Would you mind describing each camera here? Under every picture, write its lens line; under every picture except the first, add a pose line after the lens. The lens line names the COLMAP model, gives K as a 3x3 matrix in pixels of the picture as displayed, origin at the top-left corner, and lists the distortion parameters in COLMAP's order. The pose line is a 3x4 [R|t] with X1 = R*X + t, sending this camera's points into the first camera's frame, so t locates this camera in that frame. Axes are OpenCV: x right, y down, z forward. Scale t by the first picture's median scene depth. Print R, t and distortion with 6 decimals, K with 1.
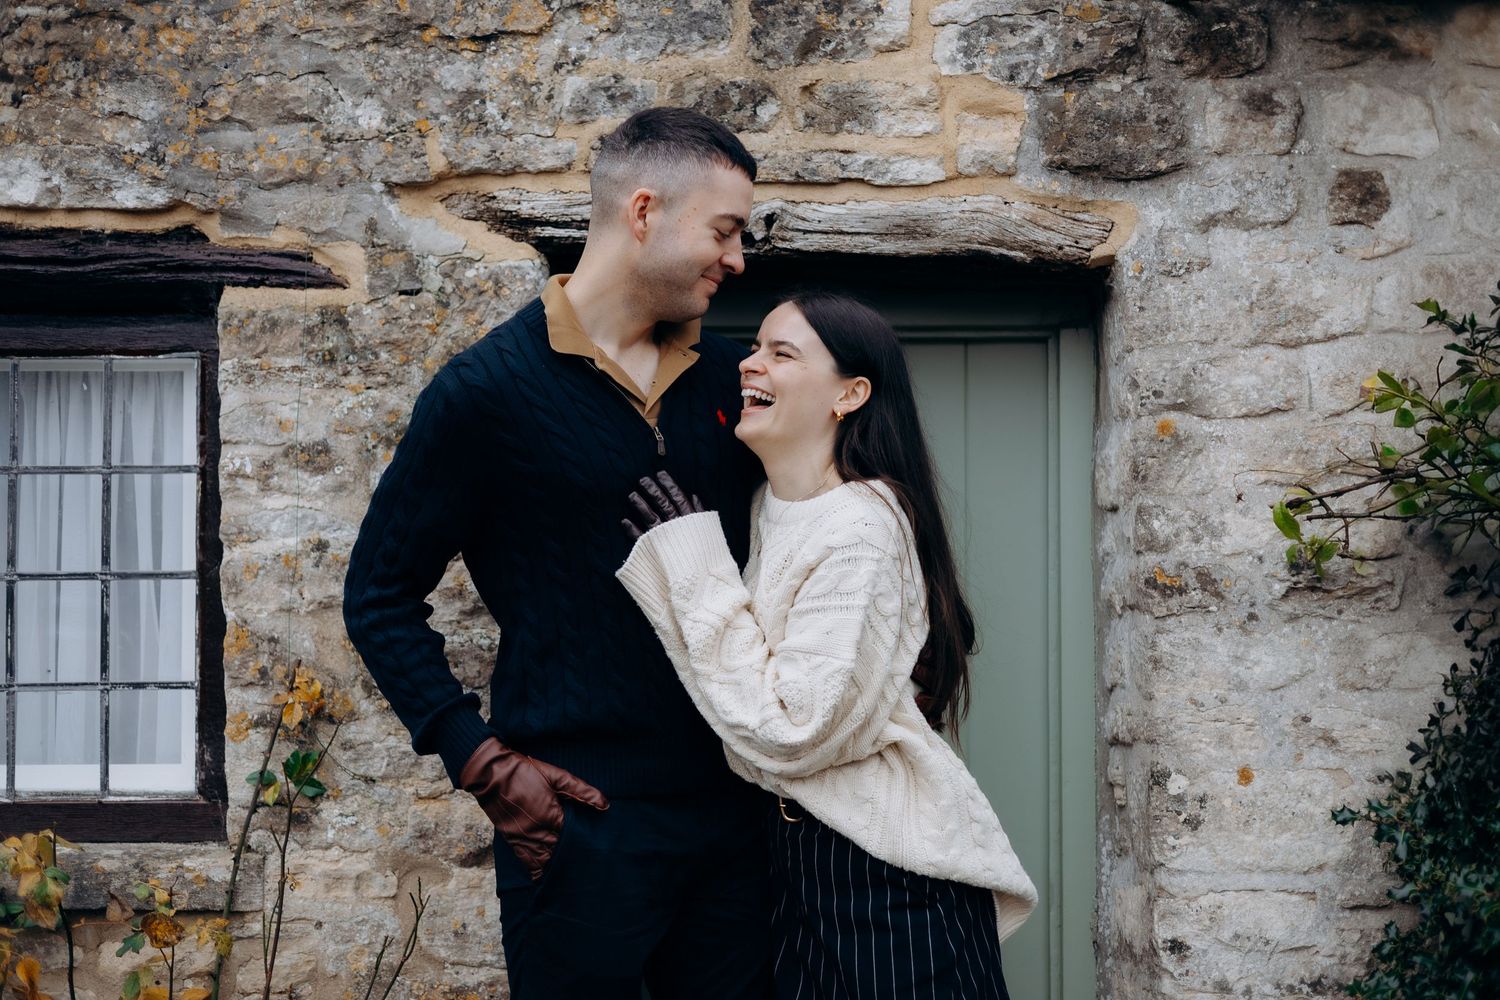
lens RADIAL K [[2117.1, 0, 750.0], [0, 2117.1, 500.0], [0, 0, 1]] dist [0.020289, 0.019792]
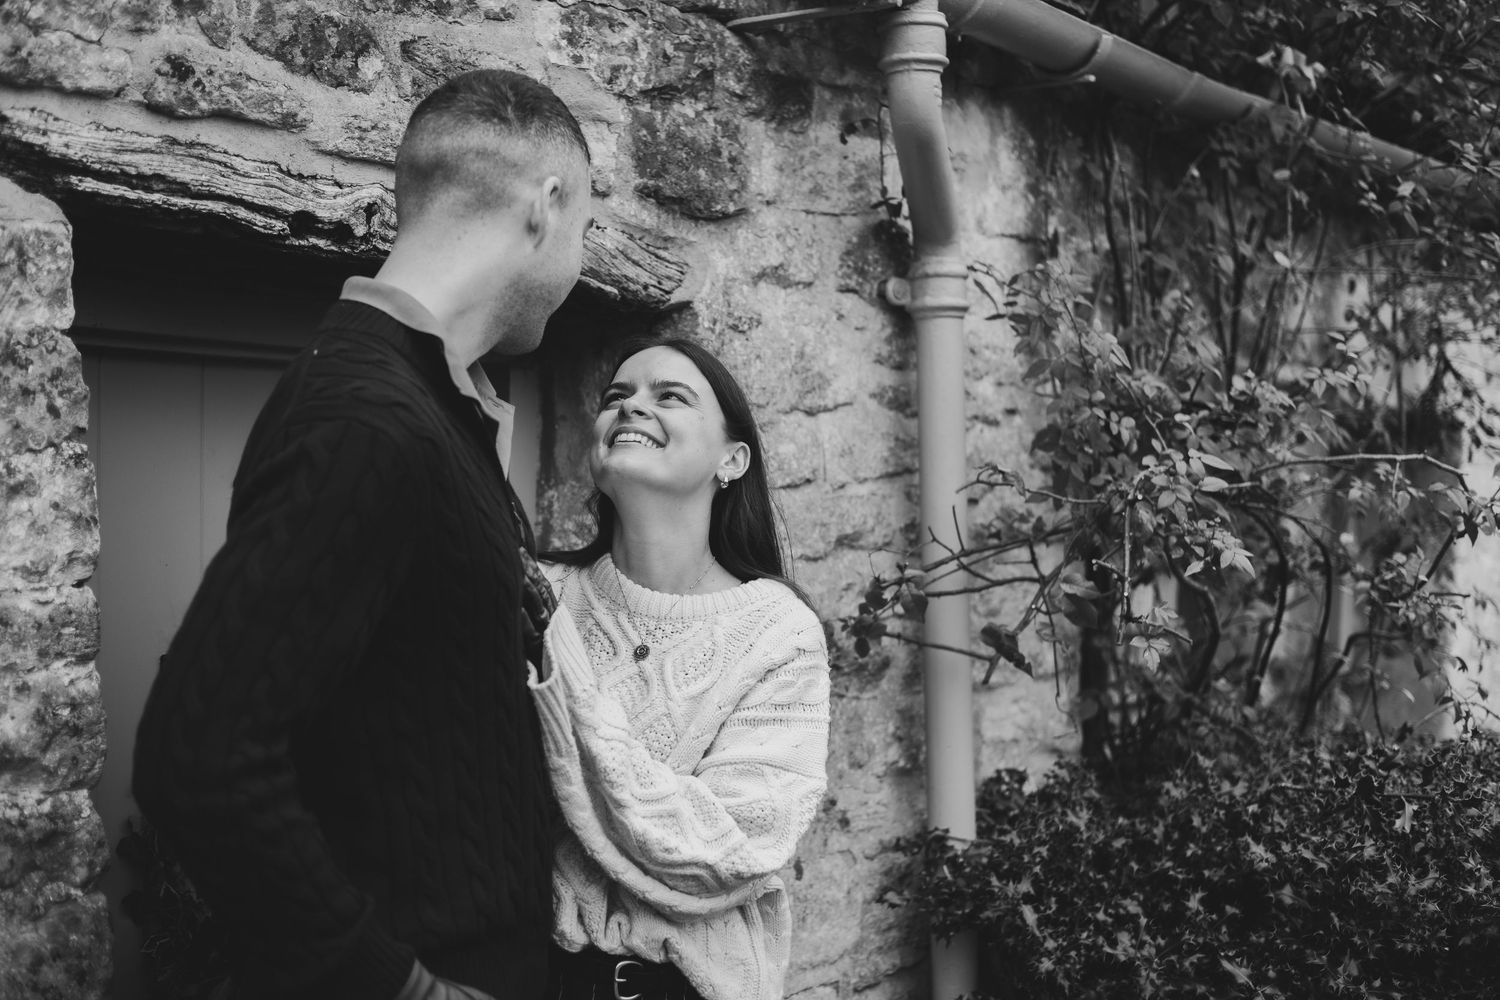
lens RADIAL K [[2117.1, 0, 750.0], [0, 2117.1, 500.0], [0, 0, 1]] dist [0.020289, 0.019792]
pose [[0.589240, 0.010571, 0.807889, -0.526244], [-0.021816, 0.999758, 0.002830, -0.035293], [-0.807664, -0.019292, 0.589328, 0.452344]]
